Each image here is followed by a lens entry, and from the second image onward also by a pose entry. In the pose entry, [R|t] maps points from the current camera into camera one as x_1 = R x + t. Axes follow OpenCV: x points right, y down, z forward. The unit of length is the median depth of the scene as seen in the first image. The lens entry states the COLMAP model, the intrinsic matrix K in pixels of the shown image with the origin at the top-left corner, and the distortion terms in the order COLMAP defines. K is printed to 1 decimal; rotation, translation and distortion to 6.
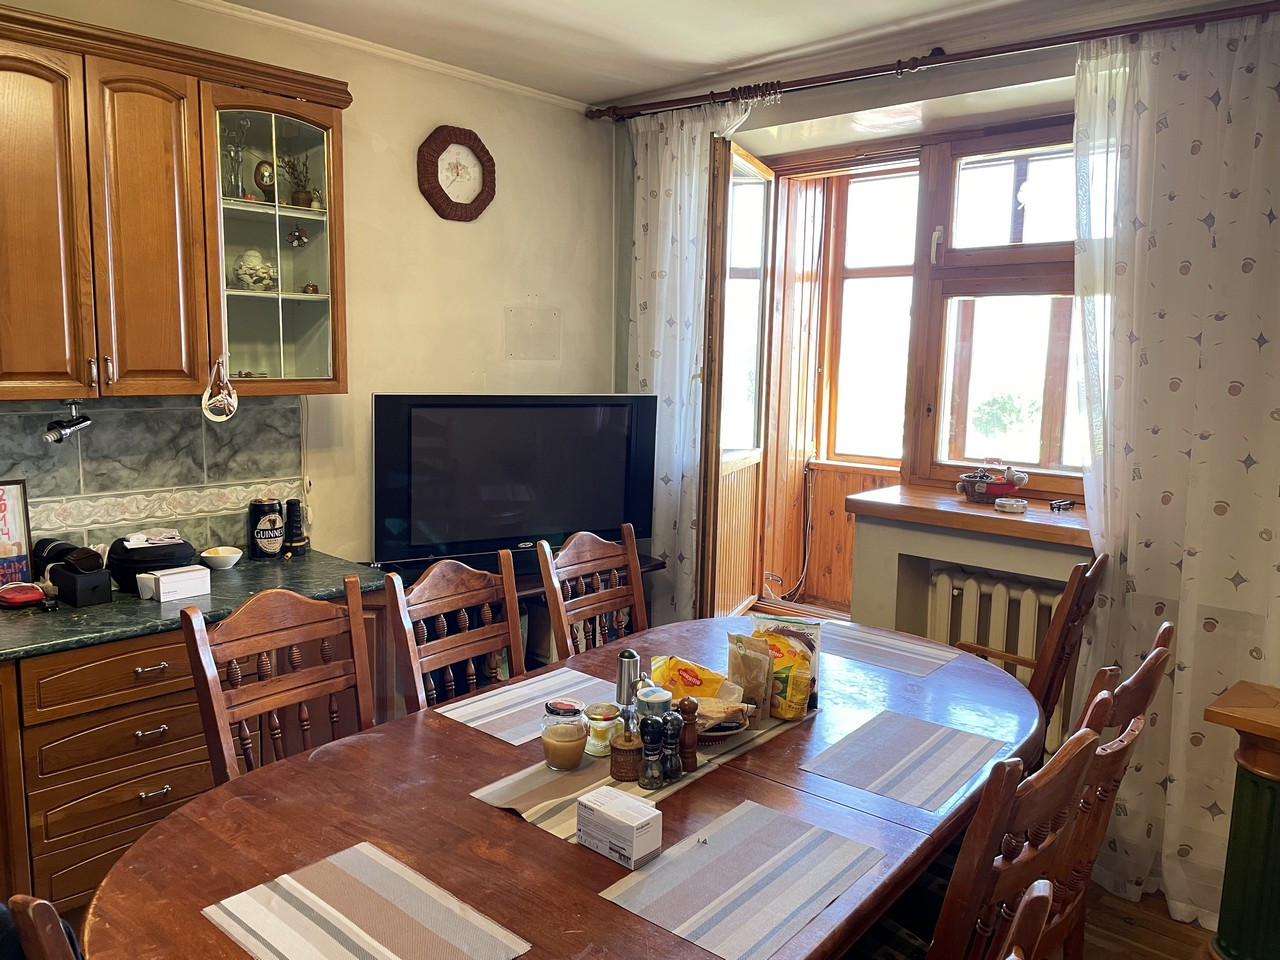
lens RADIAL K [[968.5, 0, 639.3], [0, 968.5, 476.5], [0, 0, 1]] dist [0.082738, -0.100620]
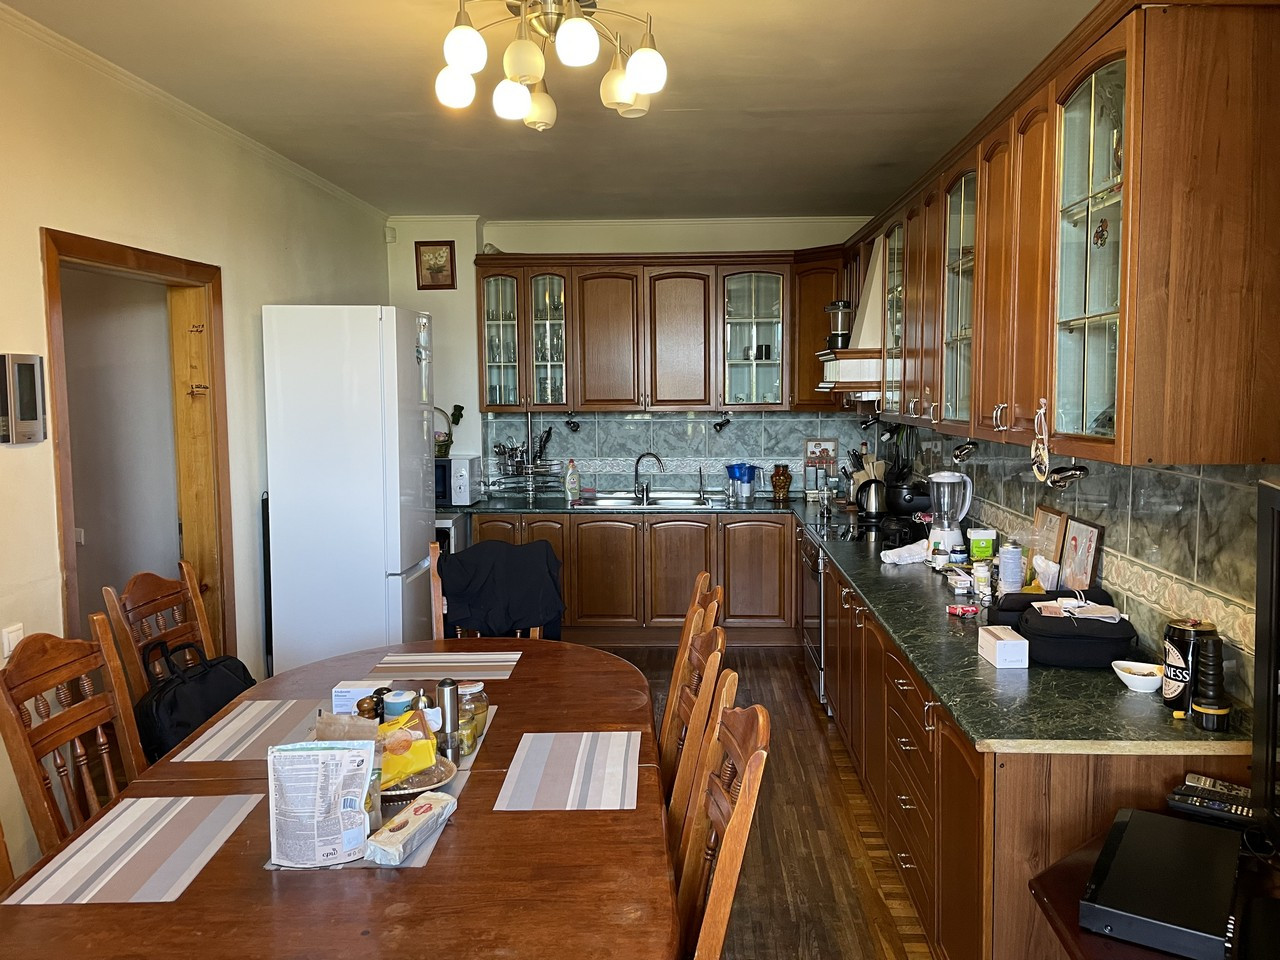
lens RADIAL K [[968.5, 0, 650.0], [0, 968.5, 468.9], [0, 0, 1]] dist [0.082738, -0.100620]
pose [[-0.771697, 0.042802, -0.634549, 0.327978], [-0.084144, 0.982091, 0.168575, -0.164669], [0.630400, 0.183482, -0.754274, 1.291838]]
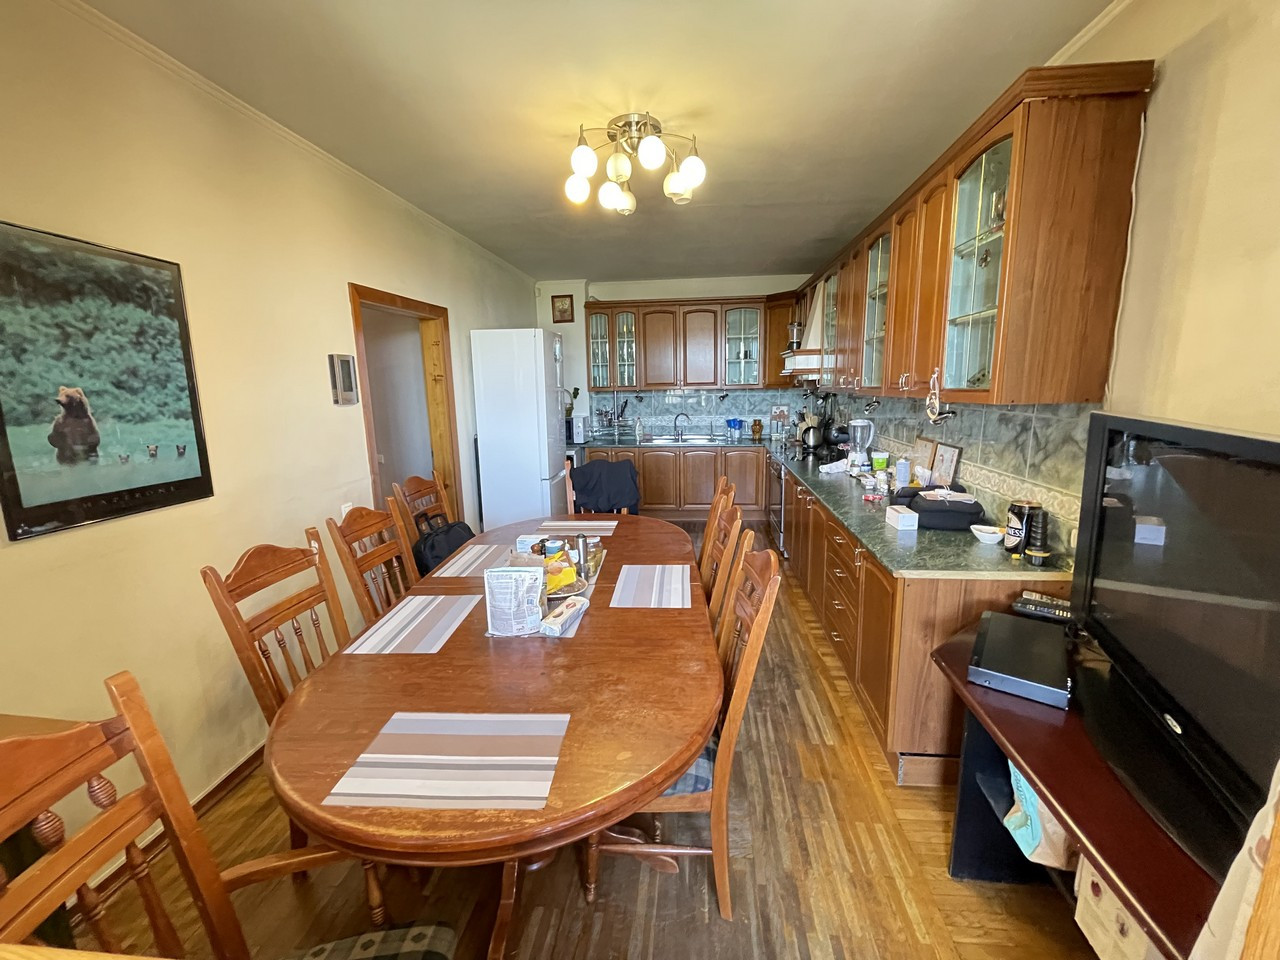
lens RADIAL K [[518.1, 0, 639.9], [0, 518.1, 477.5], [0, 0, 1]] dist [-0.001361, -0.000081]
pose [[-0.812157, 0.103652, -0.574158, 0.308755], [-0.065337, 0.961744, 0.266043, -0.132517], [0.579769, 0.253582, -0.774315, 1.228827]]
